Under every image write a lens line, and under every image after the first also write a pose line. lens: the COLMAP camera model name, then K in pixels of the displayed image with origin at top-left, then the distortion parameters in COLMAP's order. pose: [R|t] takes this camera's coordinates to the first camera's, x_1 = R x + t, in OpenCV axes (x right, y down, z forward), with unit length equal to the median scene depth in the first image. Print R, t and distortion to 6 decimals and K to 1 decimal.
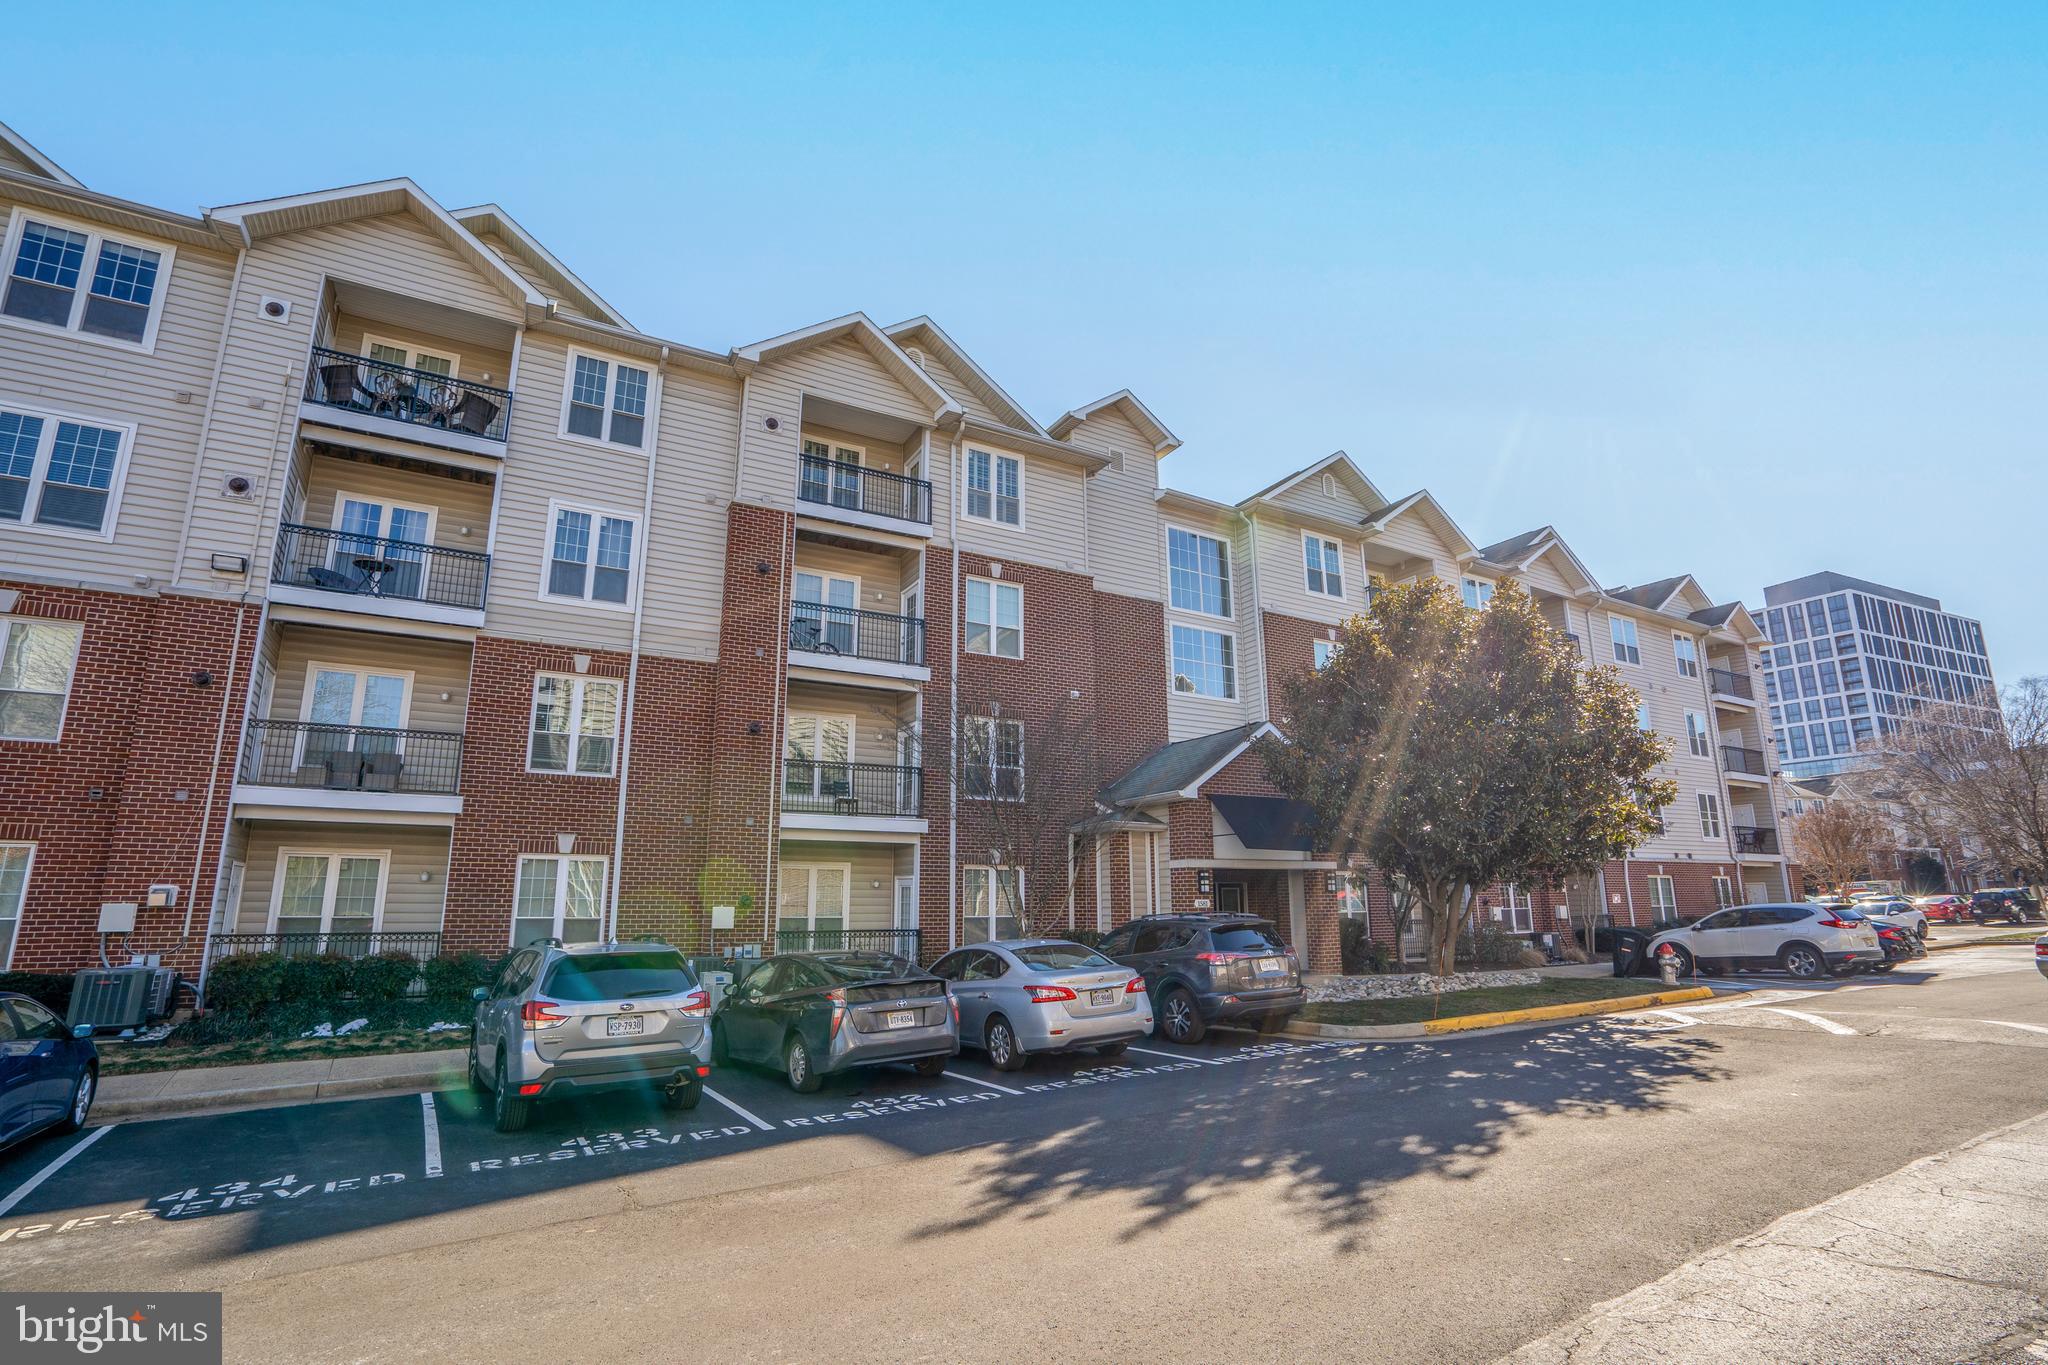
lens RADIAL K [[967.9, 0, 1026.0], [0, 967.9, 697.8], [0, 0, 1]] dist [-0.052837, 0.019102]
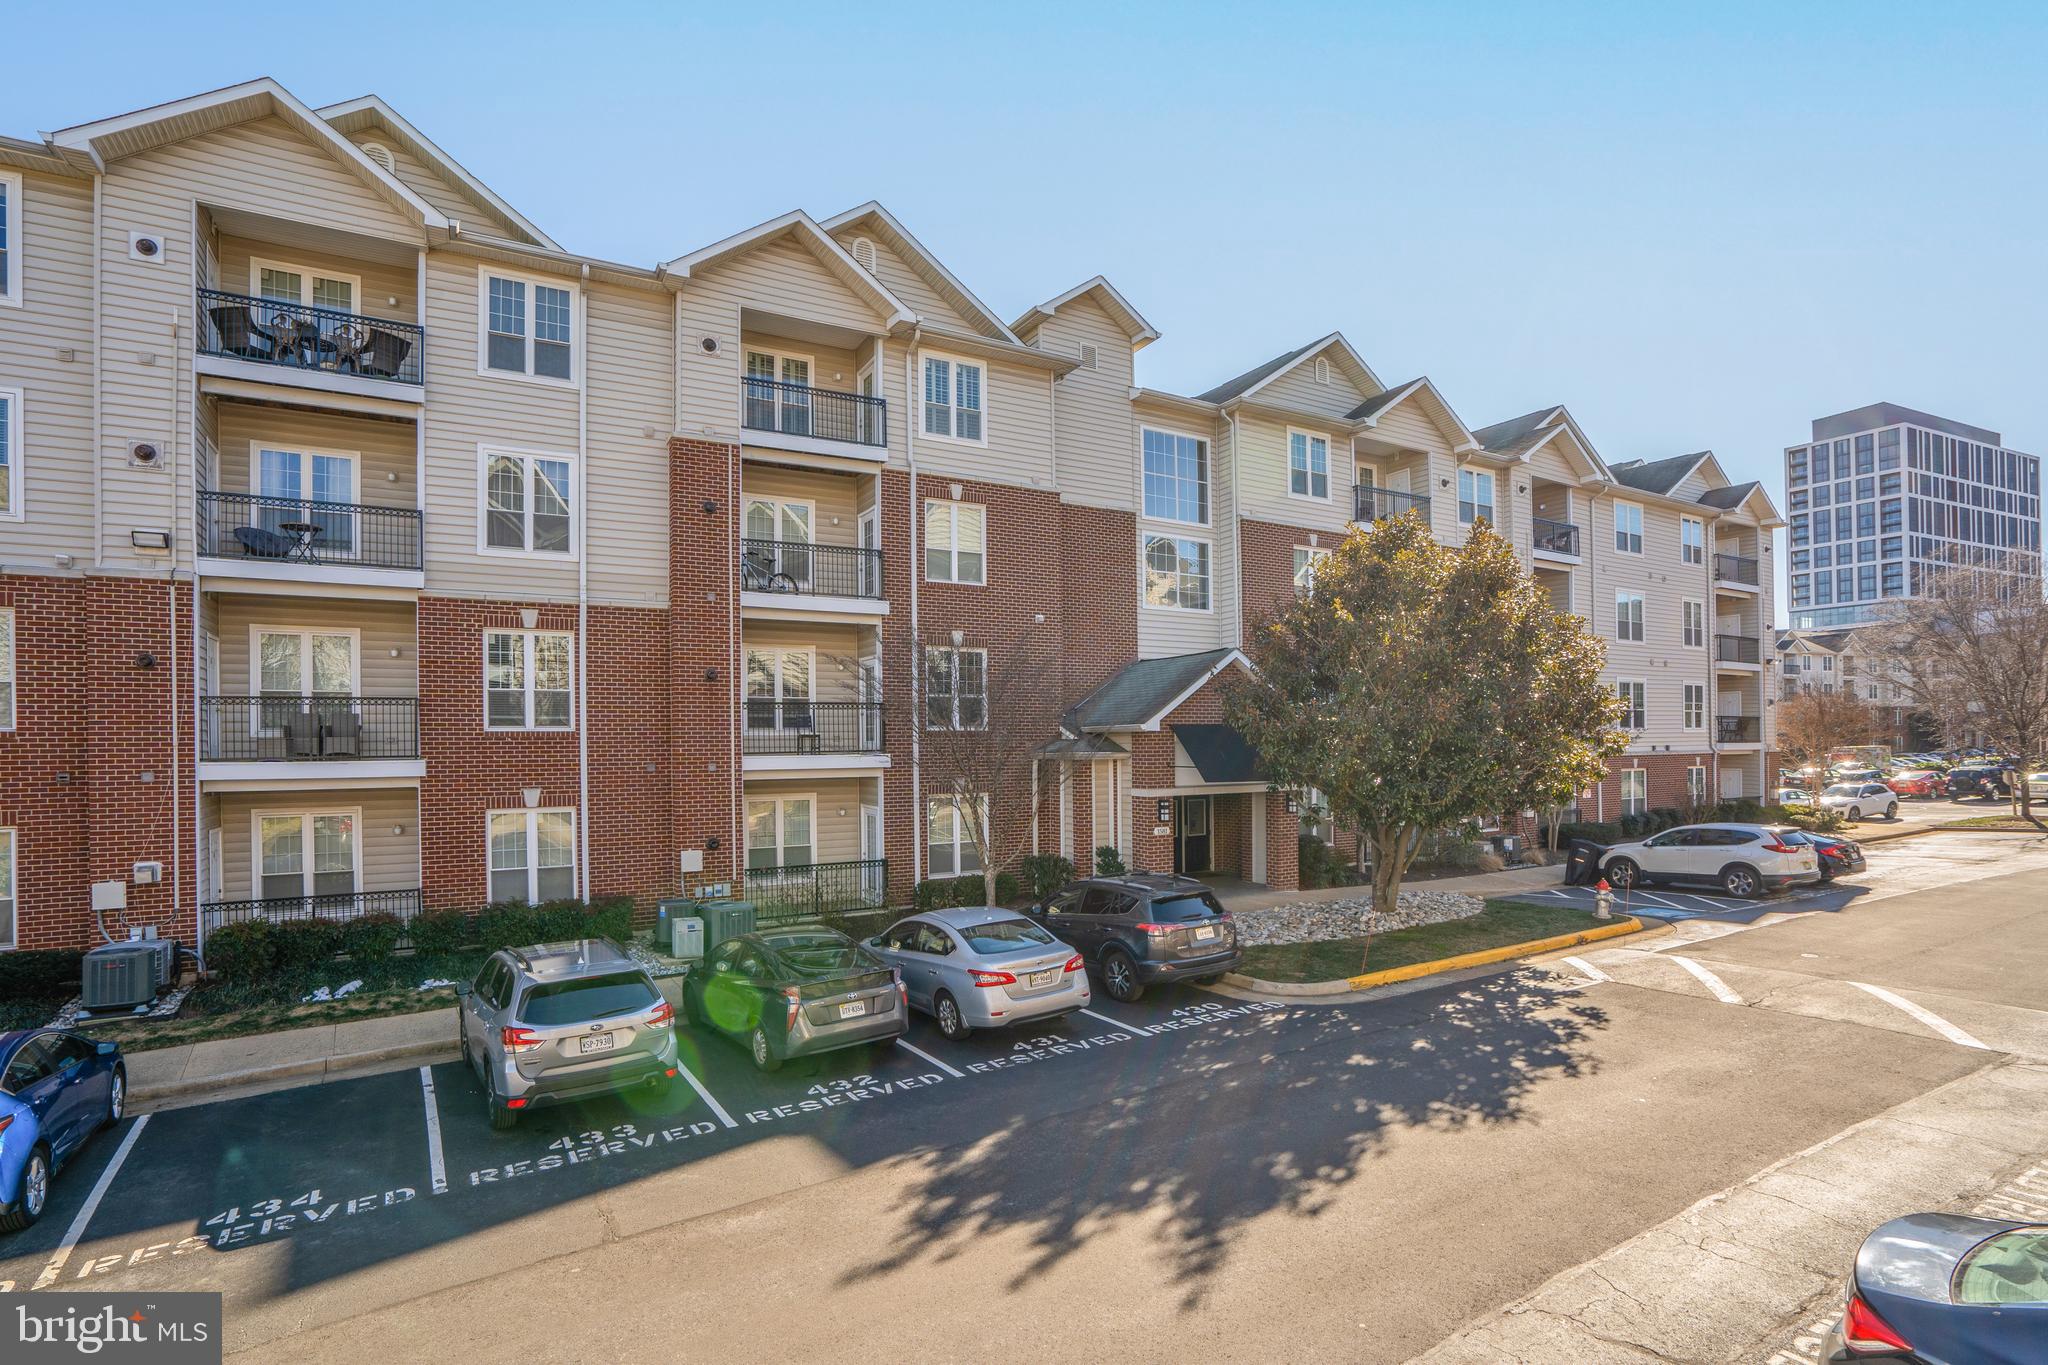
lens RADIAL K [[1016.8, 0, 1032.3], [0, 1016.8, 733.3], [0, 0, 1]] dist [-0.052519, 0.018982]
pose [[0.999973, -0.001830, 0.007164, 0.043455], [0.000197, 0.975122, 0.221667, -0.146972], [-0.007391, -0.221659, 0.975096, -0.033328]]
